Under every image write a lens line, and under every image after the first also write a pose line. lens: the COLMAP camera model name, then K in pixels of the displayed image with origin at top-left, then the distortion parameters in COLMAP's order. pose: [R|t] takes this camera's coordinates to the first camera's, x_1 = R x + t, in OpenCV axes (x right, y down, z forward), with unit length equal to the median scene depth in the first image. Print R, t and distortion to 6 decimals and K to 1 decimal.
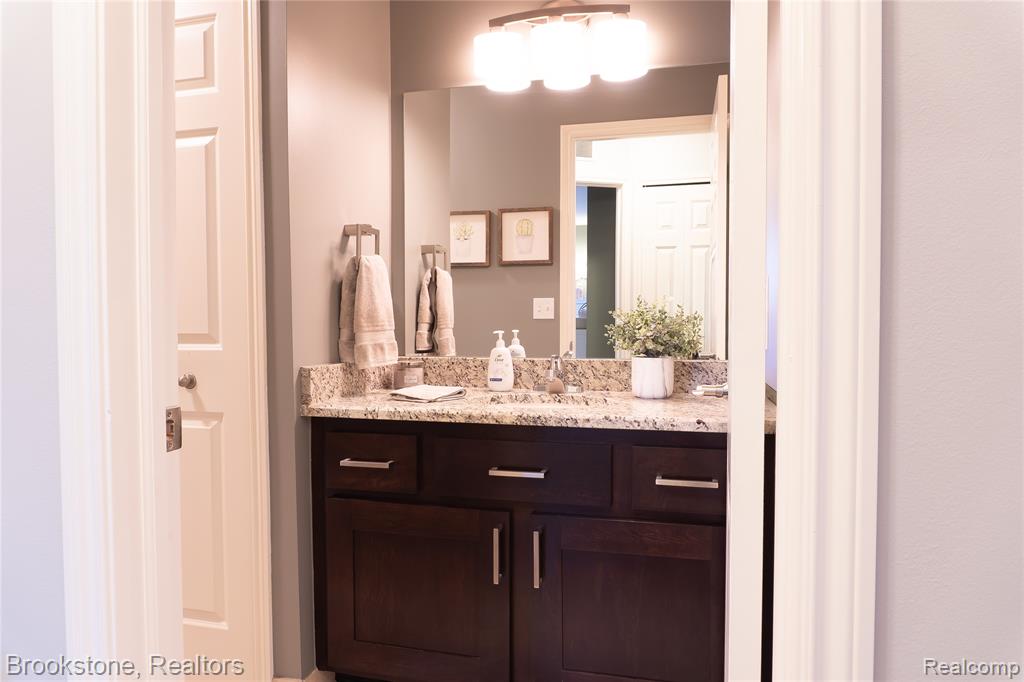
lens RADIAL K [[716.2, 0, 512.2], [0, 716.2, 340.9], [0, 0, 1]] dist [0.000606, -0.001515]
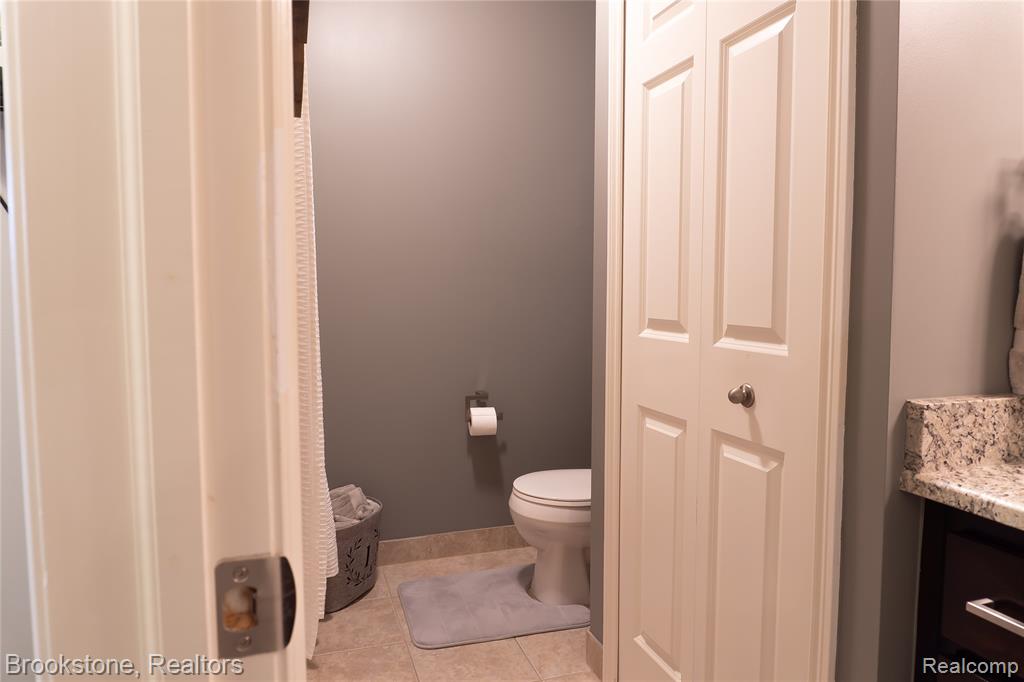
lens RADIAL K [[716.2, 0, 508.9], [0, 716.2, 341.9], [0, 0, 1]] dist [0.000606, -0.001515]
pose [[0.562166, 0.069935, -0.824062, -0.020468], [-0.023957, 0.997377, 0.068300, -0.036638], [0.826677, -0.018654, 0.562367, 0.437021]]
